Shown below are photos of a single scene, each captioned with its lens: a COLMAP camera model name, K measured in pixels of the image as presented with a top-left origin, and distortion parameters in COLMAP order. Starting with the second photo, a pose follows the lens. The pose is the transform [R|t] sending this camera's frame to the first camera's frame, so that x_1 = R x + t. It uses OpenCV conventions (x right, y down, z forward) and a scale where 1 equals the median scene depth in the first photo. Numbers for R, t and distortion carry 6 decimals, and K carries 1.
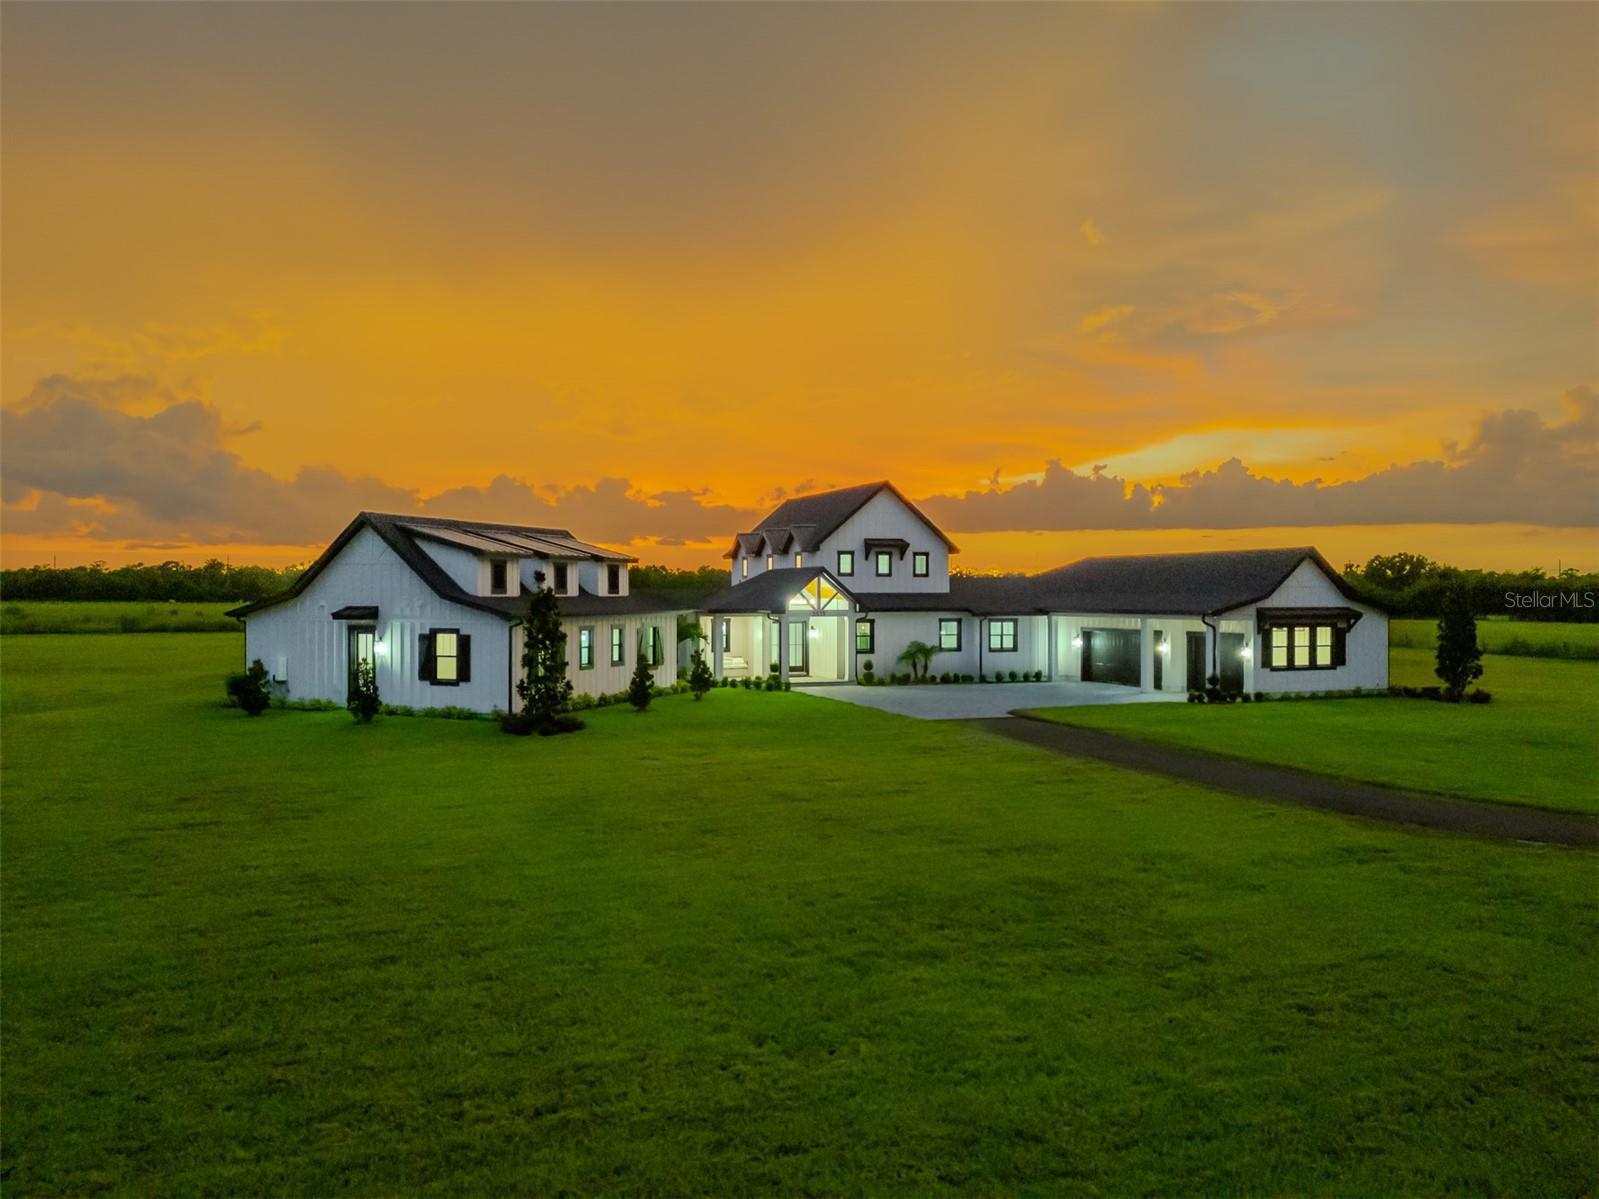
lens RADIAL K [[1170.4, 0, 796.9], [0, 1170.4, 604.2], [0, 0, 1]] dist [0.065004, -0.056712]
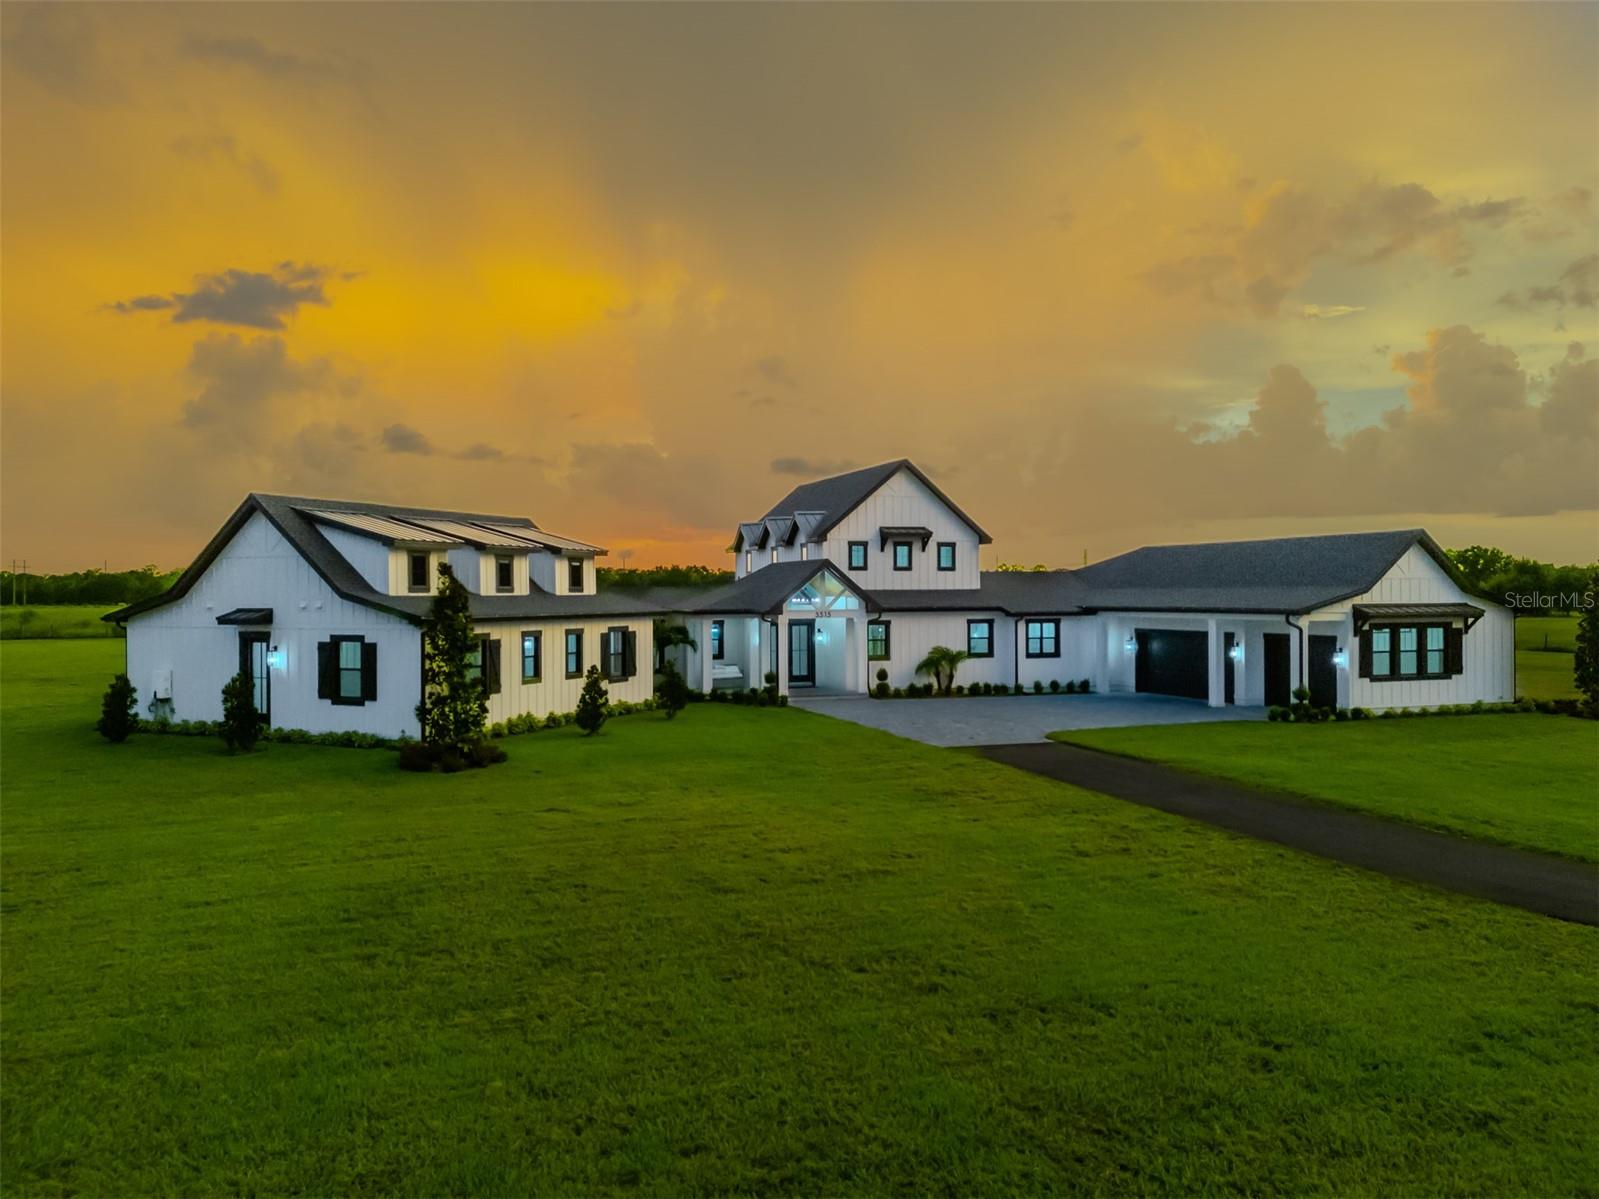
lens RADIAL K [[1170.4, 0, 797.8], [0, 1170.4, 595.0], [0, 0, 1]] dist [0.065004, -0.056712]
pose [[0.999235, -0.005771, -0.038689, 0.032999], [0.005466, 0.999953, -0.007987, 0.000687], [0.038734, 0.007769, 0.999219, 0.147786]]
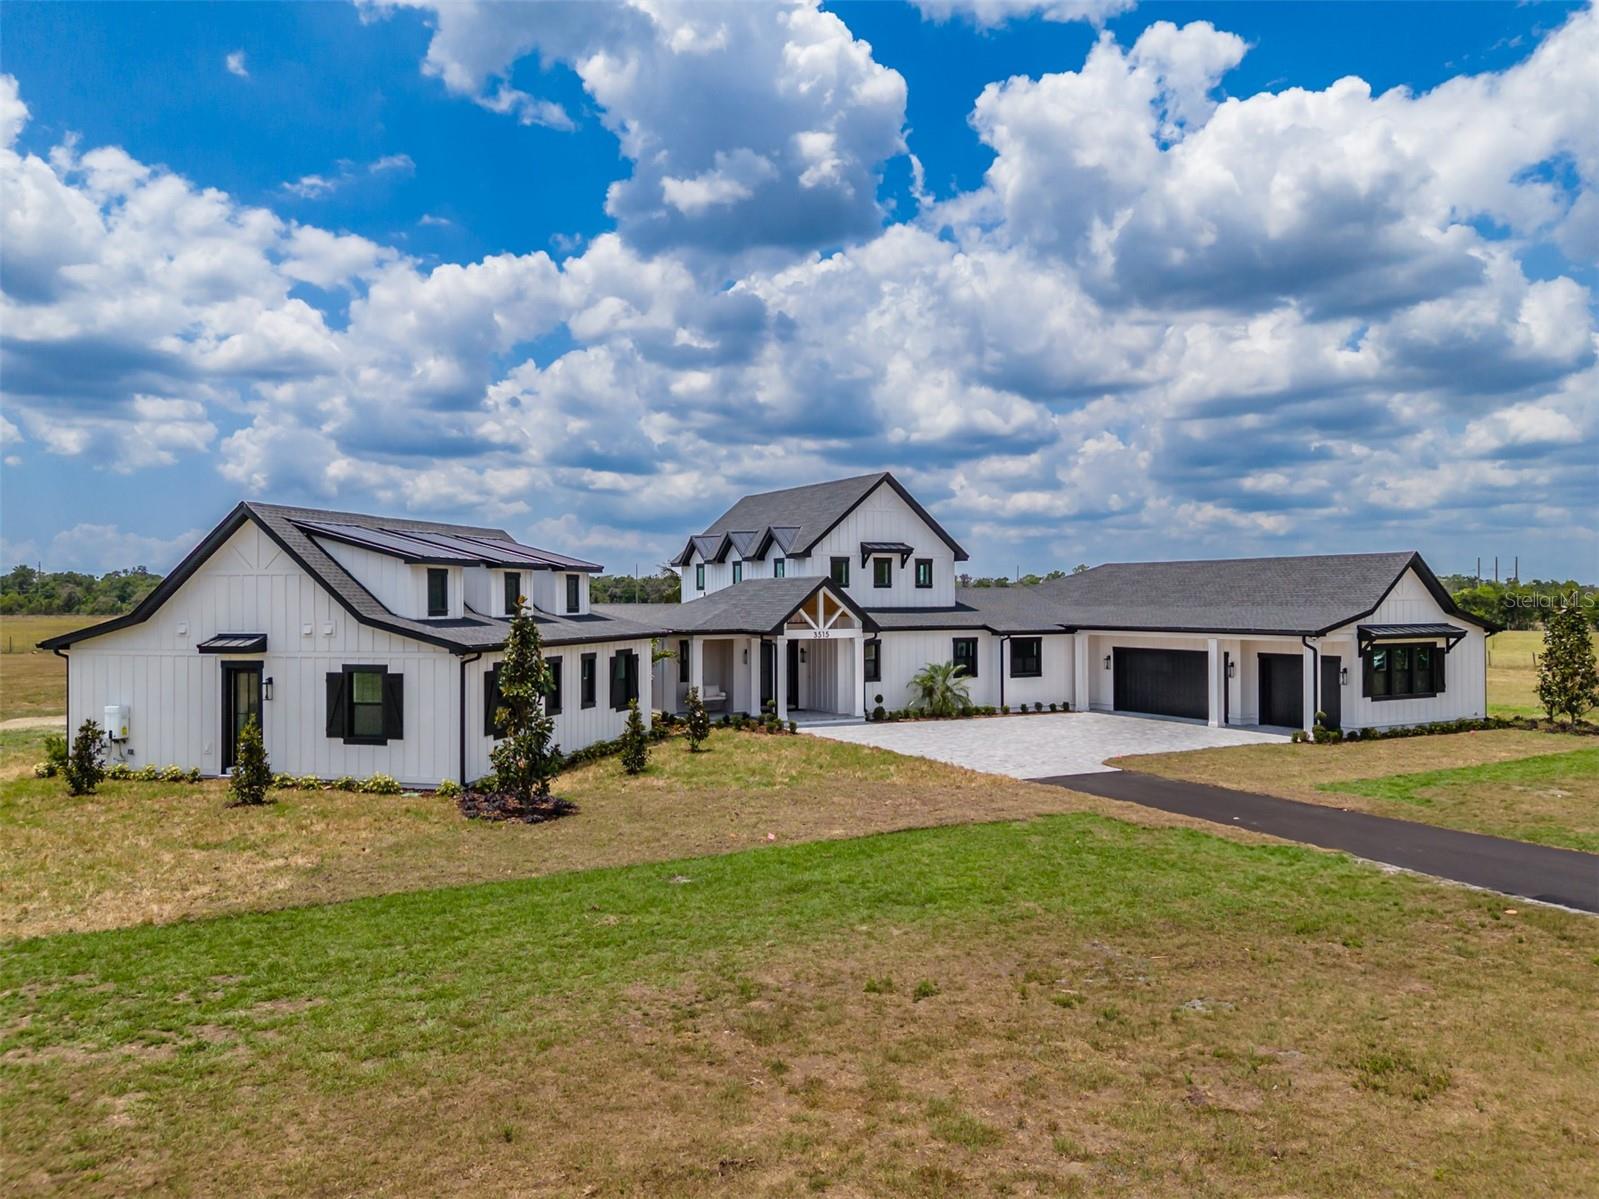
lens RADIAL K [[1170.4, 0, 798.1], [0, 1170.4, 584.3], [0, 0, 1]] dist [0.065004, -0.056712]
pose [[0.992828, -0.001895, 0.119537, -0.093445], [0.004582, 0.999743, -0.022210, -0.008603], [-0.119464, 0.022599, 0.992581, 0.192021]]
